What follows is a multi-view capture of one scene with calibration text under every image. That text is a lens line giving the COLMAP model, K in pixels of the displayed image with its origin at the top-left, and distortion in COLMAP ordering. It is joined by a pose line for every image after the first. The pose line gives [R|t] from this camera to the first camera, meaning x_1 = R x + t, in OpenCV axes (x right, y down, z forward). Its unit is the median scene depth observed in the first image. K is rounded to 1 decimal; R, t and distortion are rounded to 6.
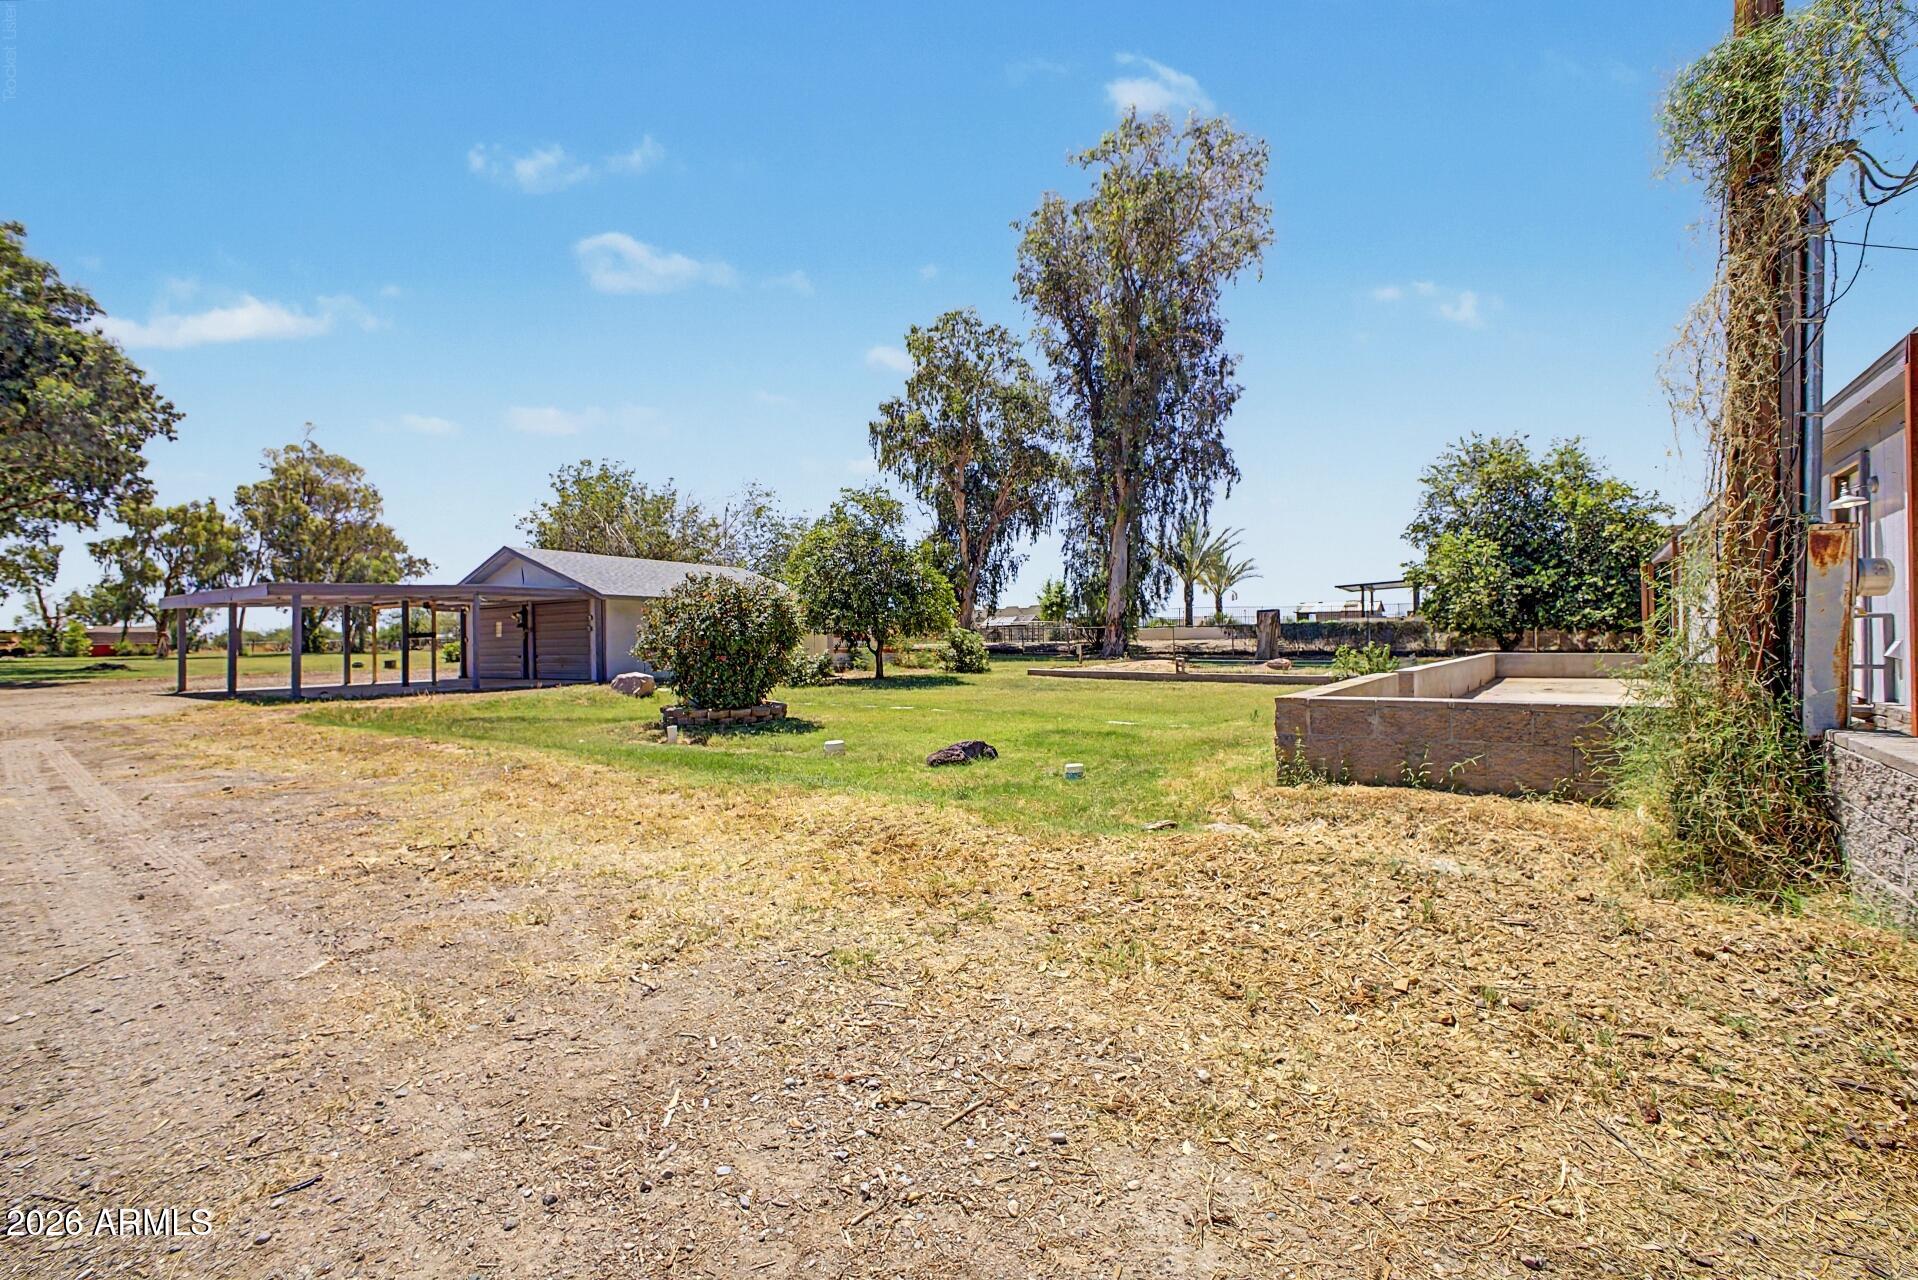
lens RADIAL K [[763.2, 0, 967.9], [0, 763.2, 638.3], [0, 0, 1]] dist [-0.002138, -0.001162]
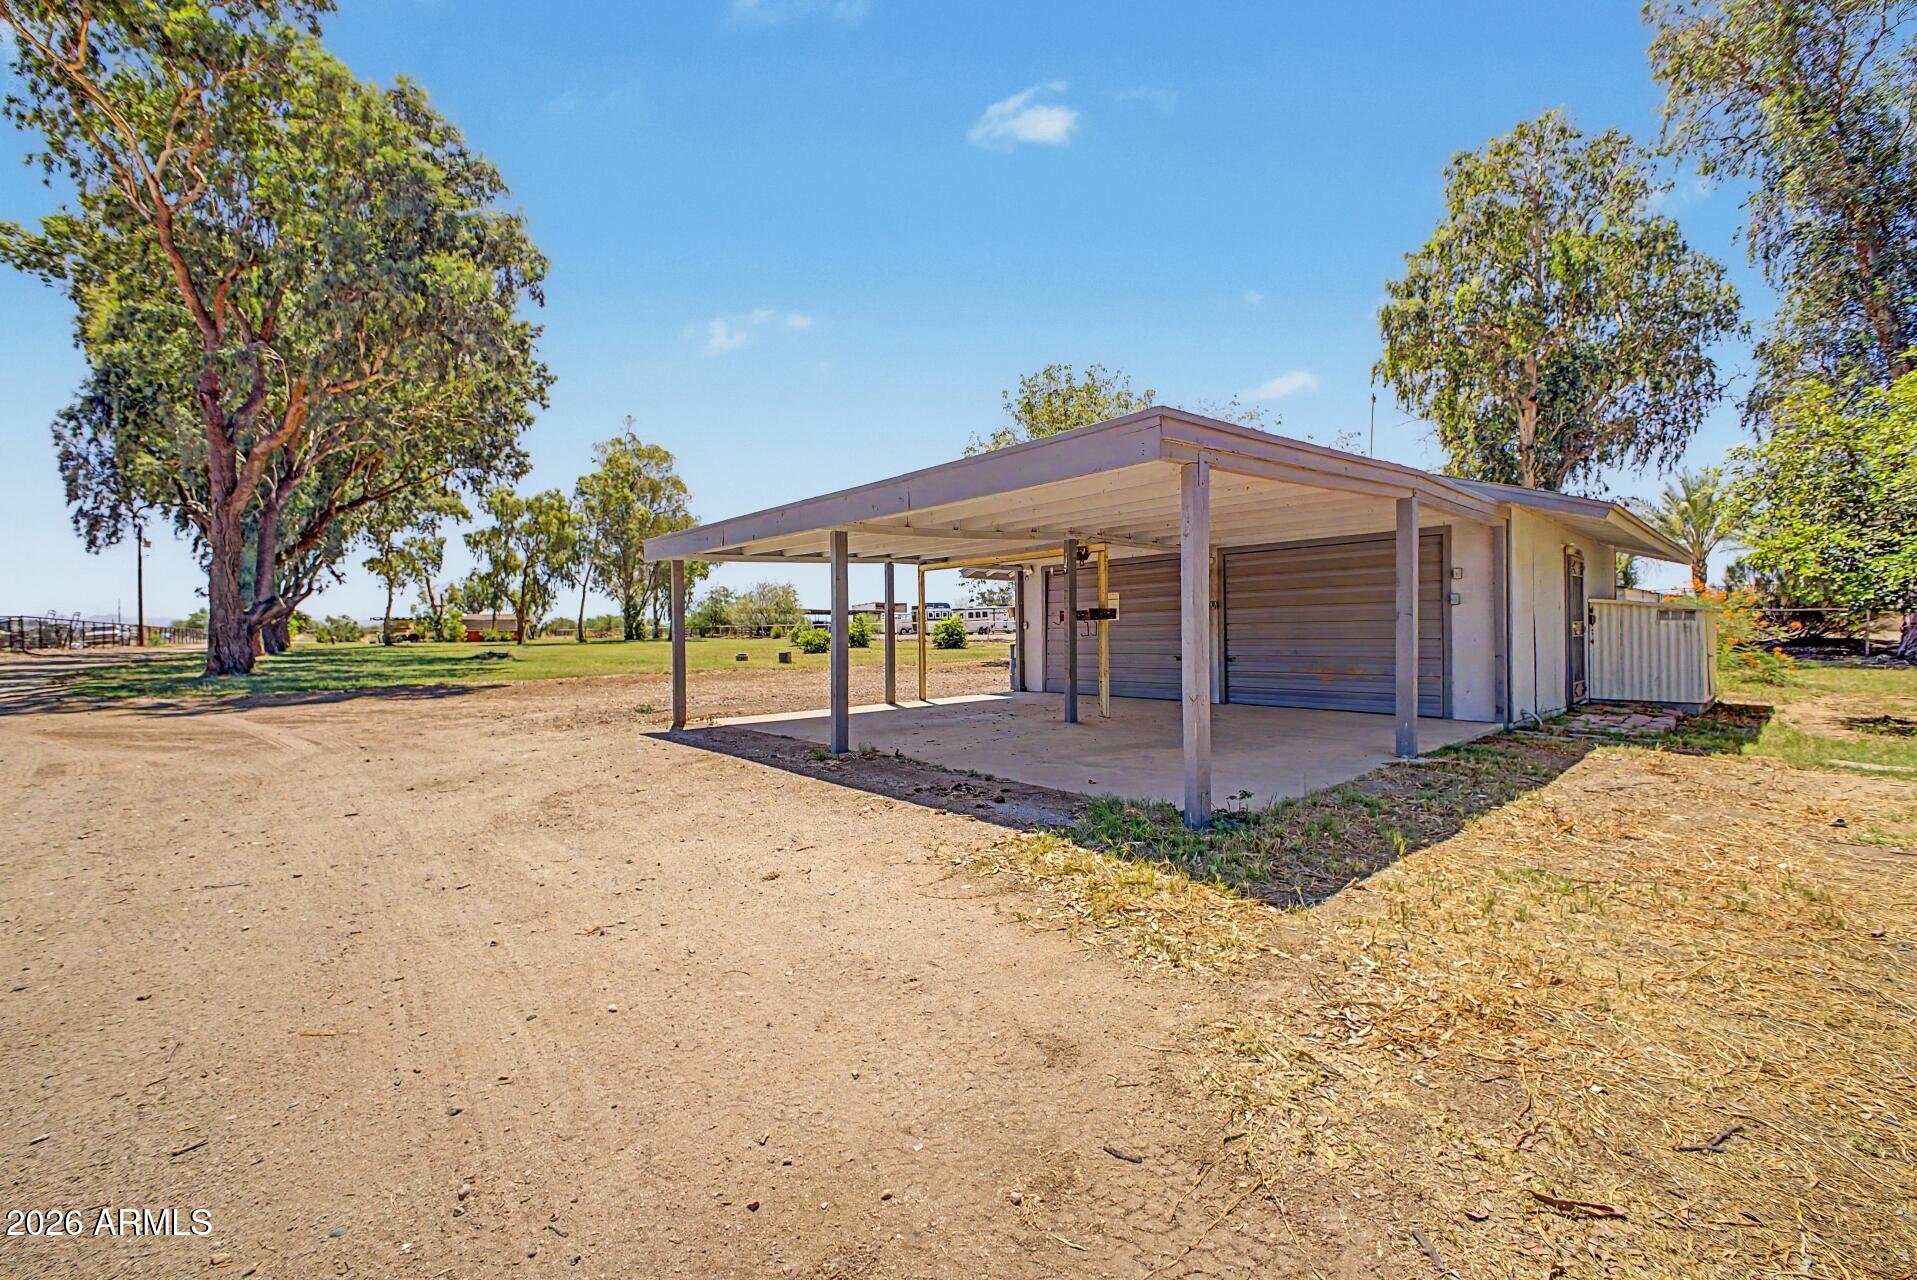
lens RADIAL K [[762.8, 0, 953.9], [0, 762.8, 638.2], [0, 0, 1]] dist [-0.002138, -0.001162]
pose [[0.961554, 0.006886, -0.274528, -0.217363], [-0.002788, 0.999879, 0.015314, -0.000186], [0.274600, -0.013960, 0.961457, 0.170460]]
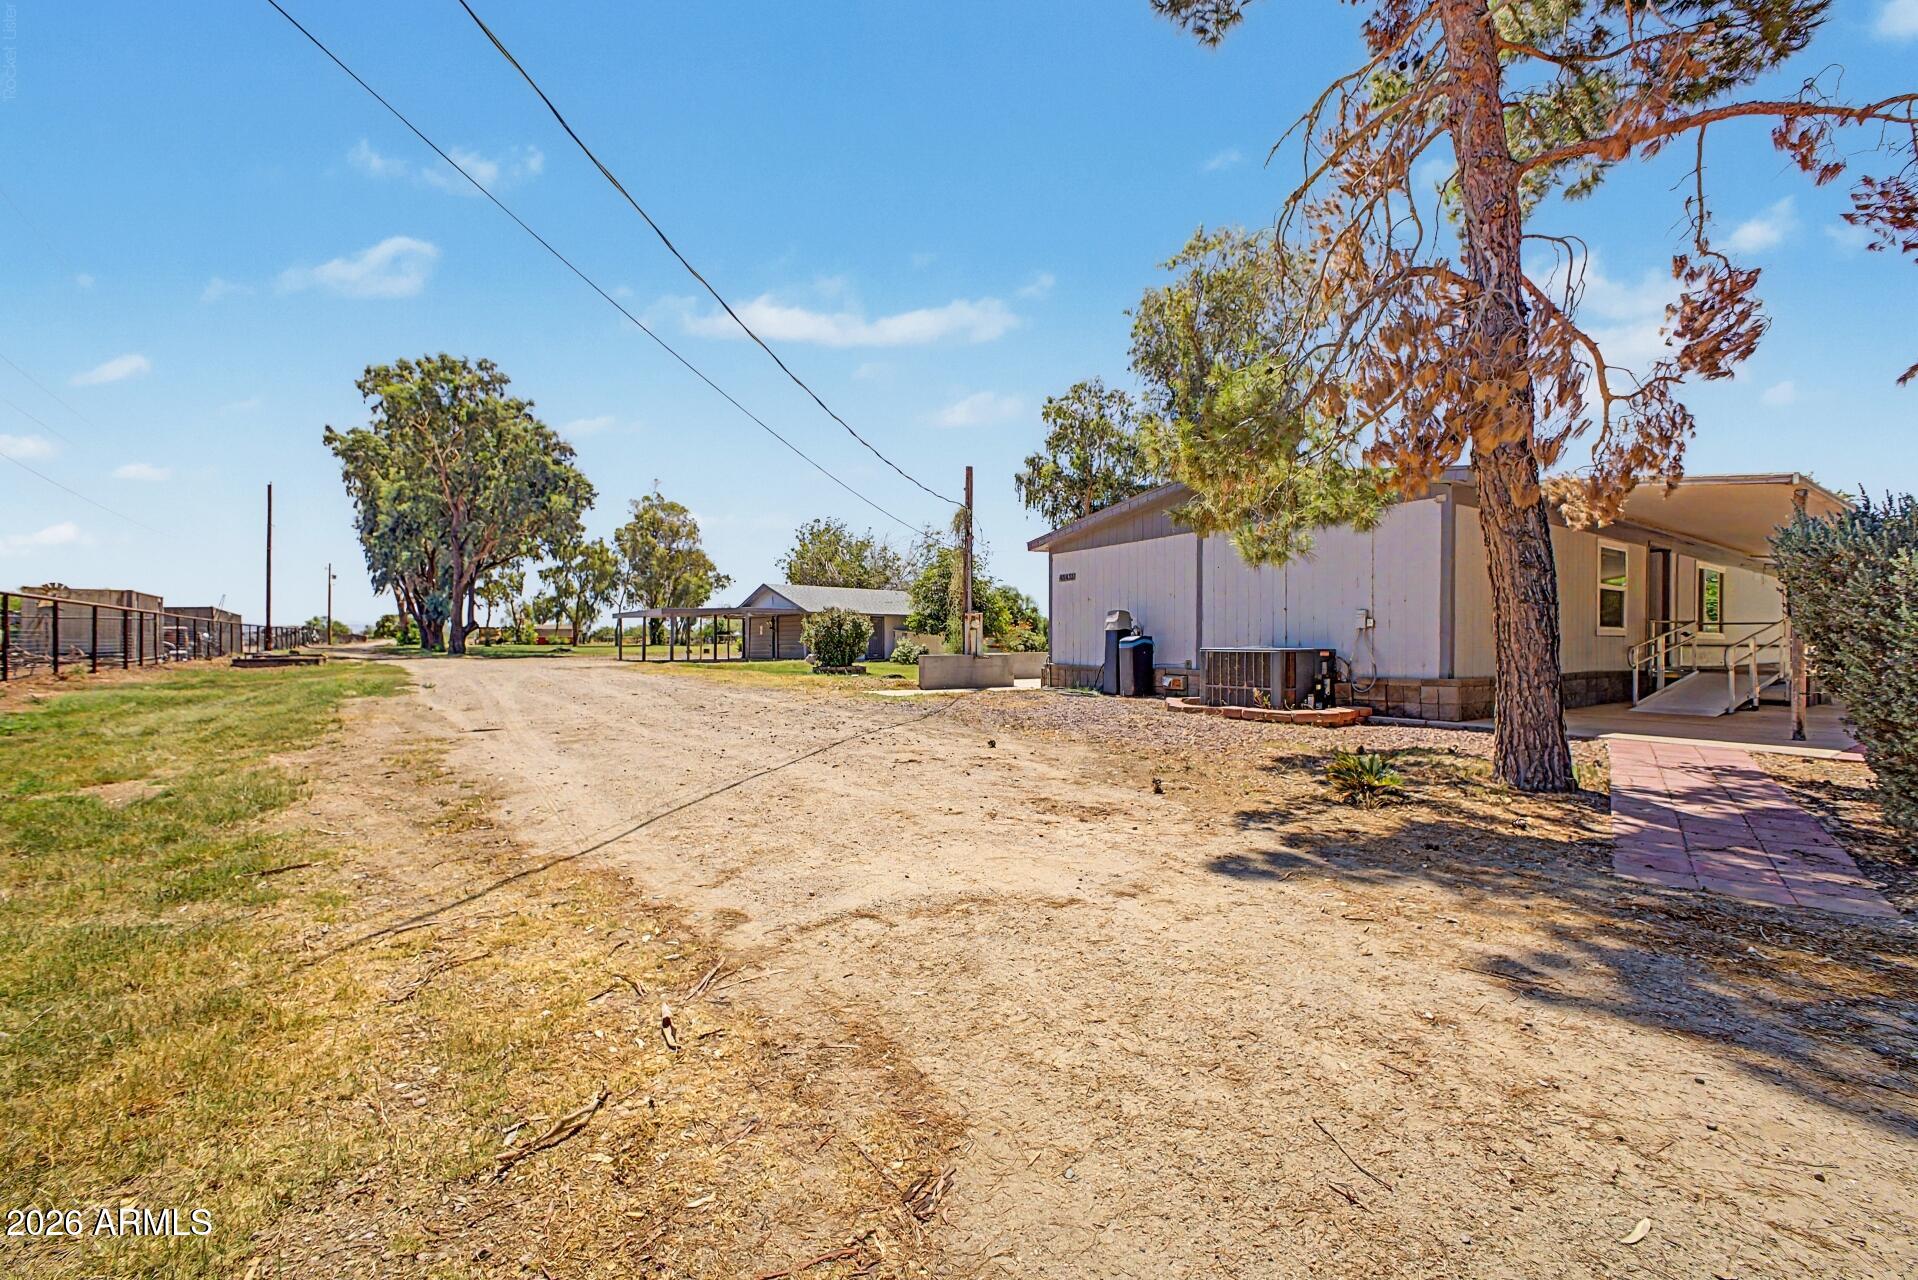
lens RADIAL K [[763.2, 0, 958.9], [0, 763.2, 645.0], [0, 0, 1]] dist [-0.002138, -0.001162]
pose [[0.947630, 0.014295, -0.319051, 0.134574], [-0.011969, 0.999886, 0.009250, 0.000140], [0.319146, -0.004947, 0.947693, -0.184451]]
